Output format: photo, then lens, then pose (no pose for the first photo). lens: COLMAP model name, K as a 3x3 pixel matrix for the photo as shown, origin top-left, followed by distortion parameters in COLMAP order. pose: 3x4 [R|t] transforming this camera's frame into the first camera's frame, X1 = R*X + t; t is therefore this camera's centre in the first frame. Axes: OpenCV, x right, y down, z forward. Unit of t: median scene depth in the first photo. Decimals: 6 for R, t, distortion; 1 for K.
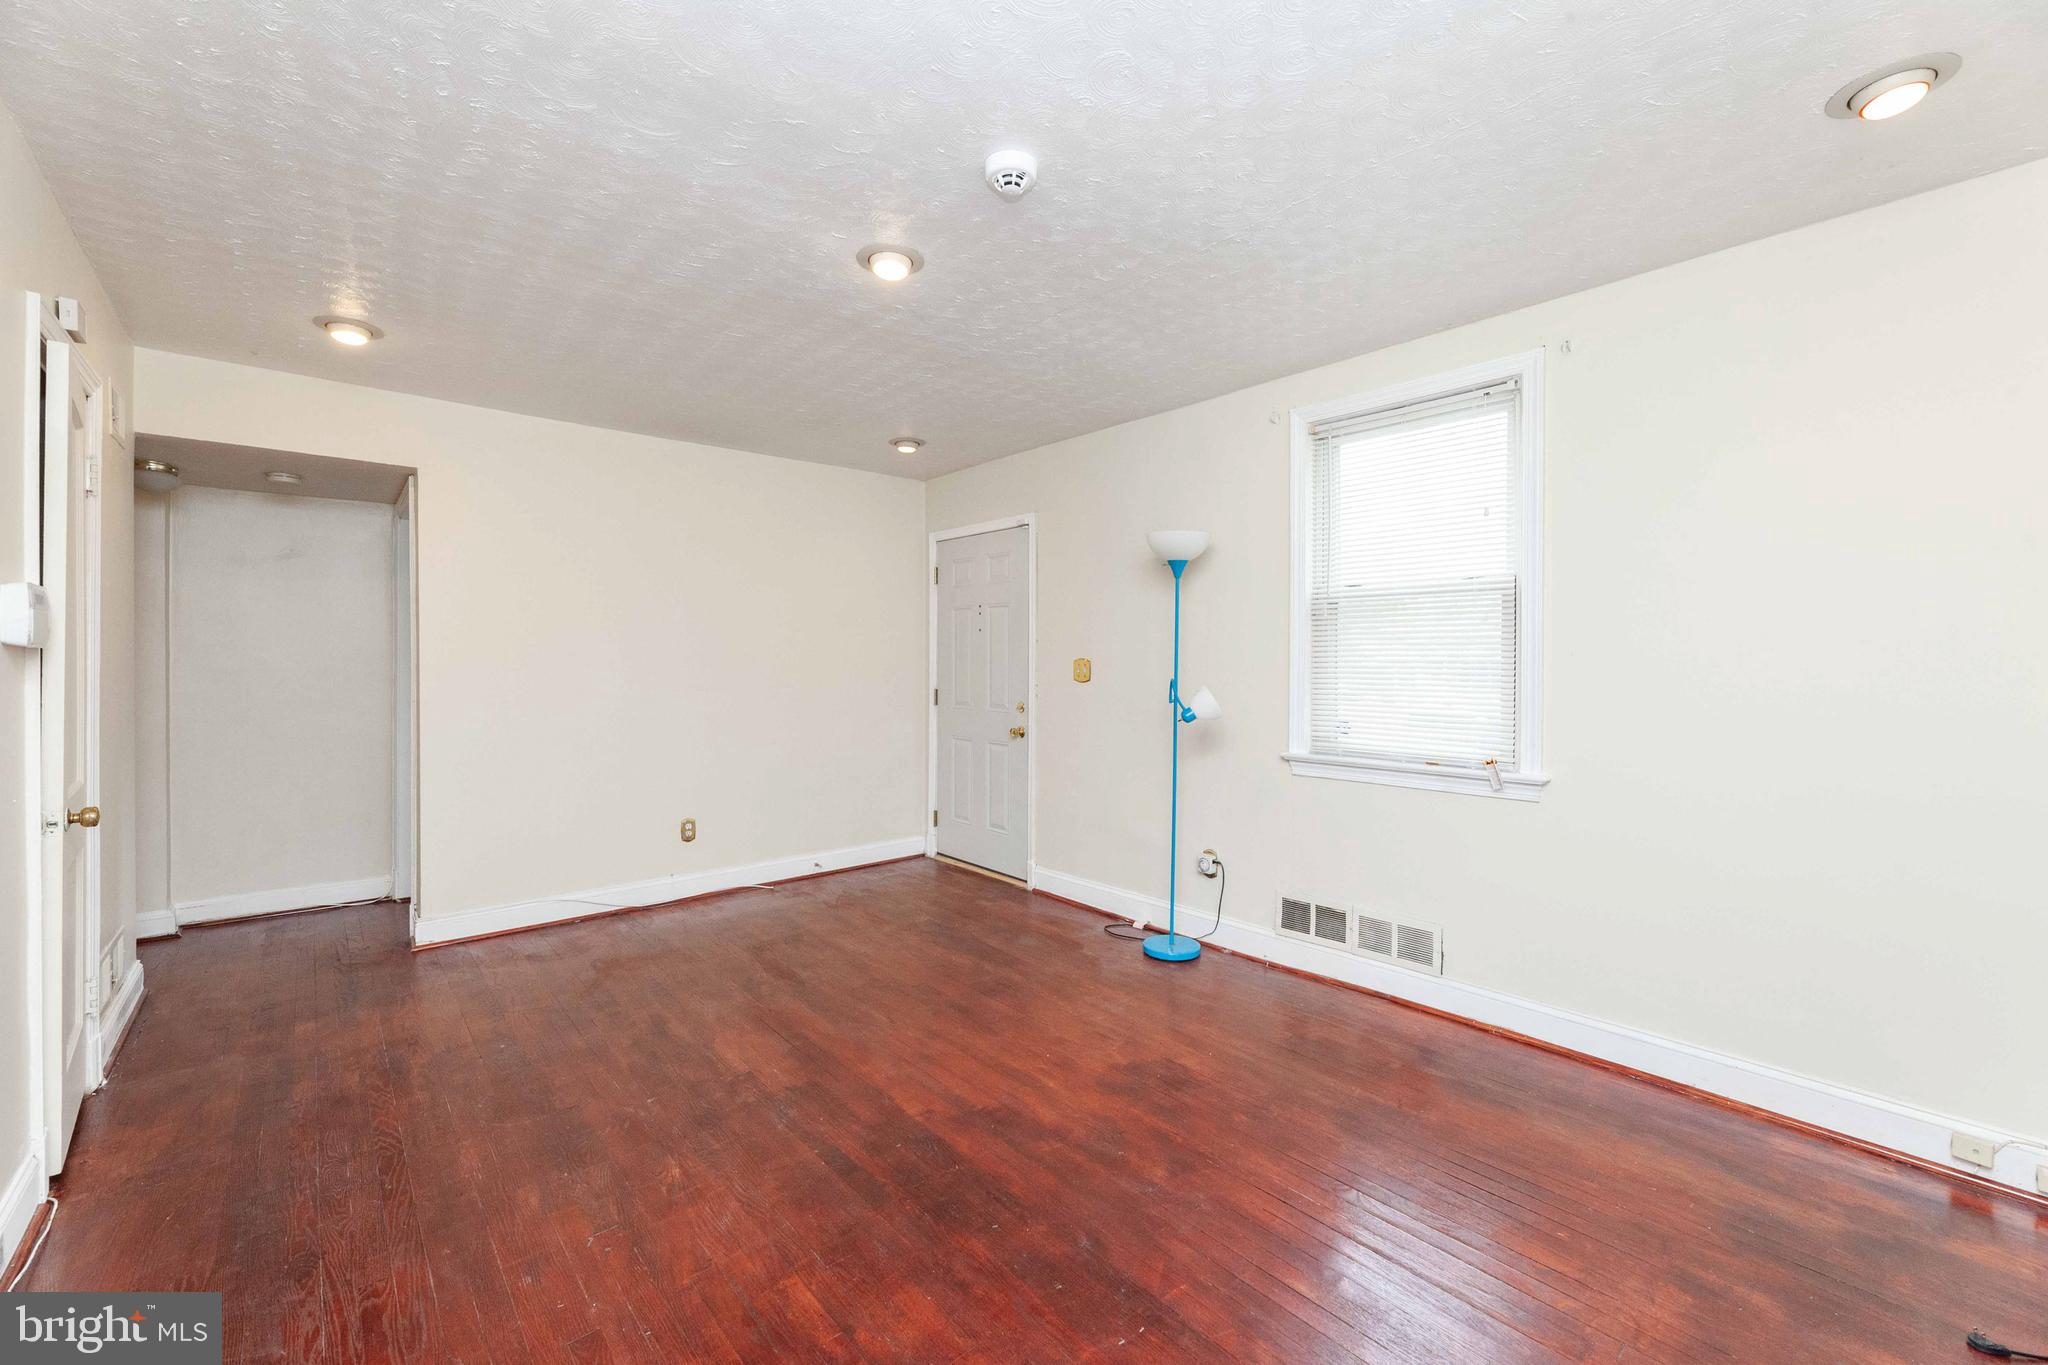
lens RADIAL K [[830.8, 0, 1037.1], [0, 830.8, 680.9], [0, 0, 1]] dist [-0.005280, -0.001496]
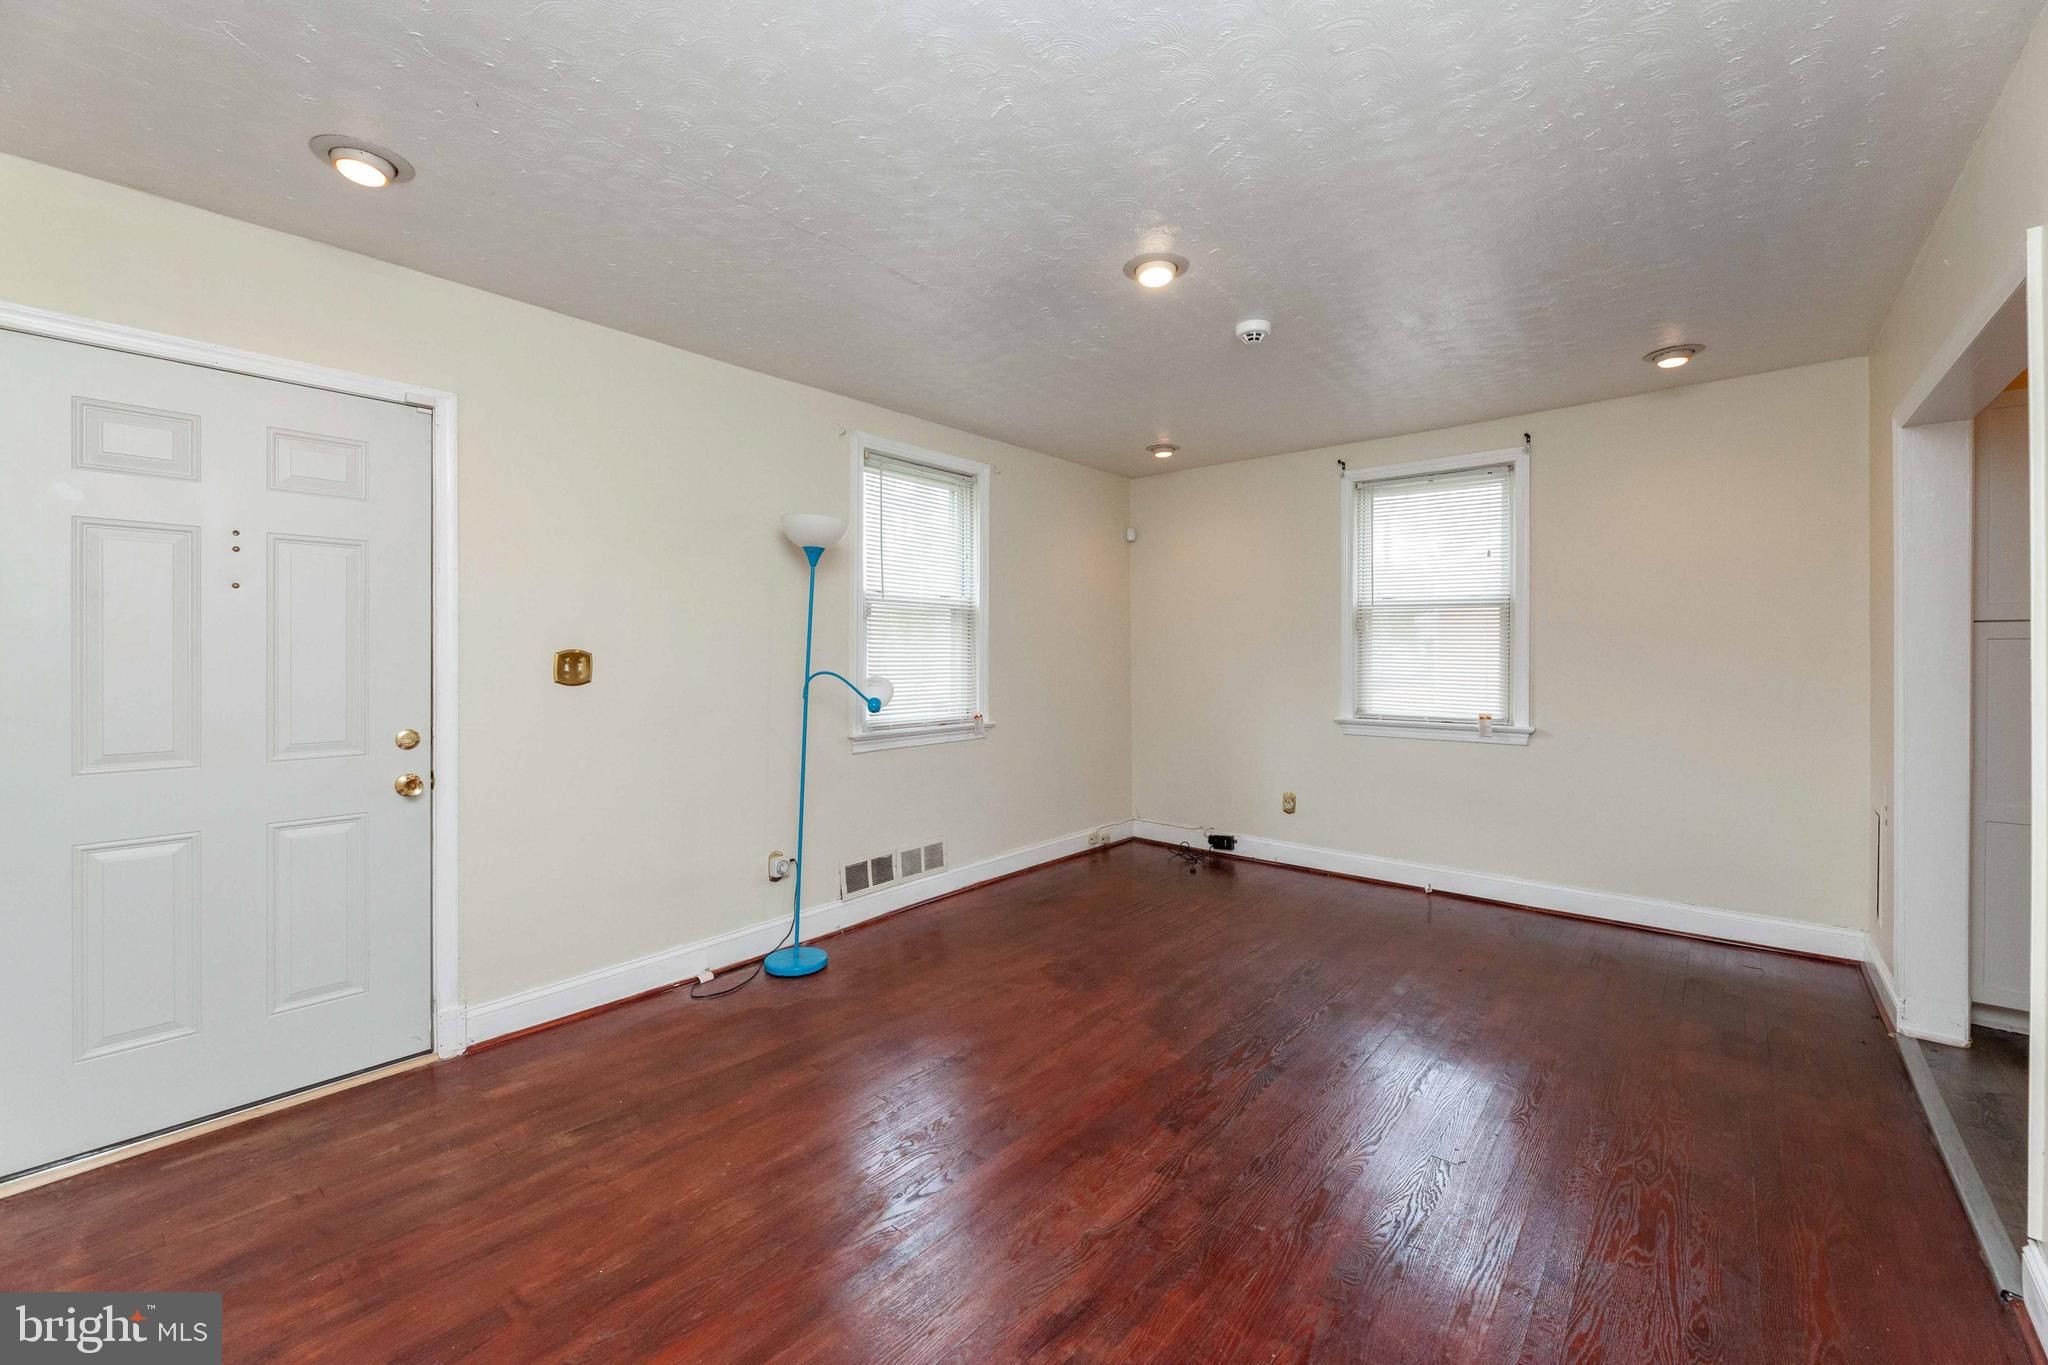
lens RADIAL K [[830.8, 0, 1010.8], [0, 830.8, 648.9], [0, 0, 1]] dist [-0.005280, -0.001496]
pose [[-0.138620, 0.002981, 0.990341, -0.822471], [0.024757, 0.999693, 0.000456, -0.026307], [-0.990036, 0.024581, -0.138651, 0.908686]]
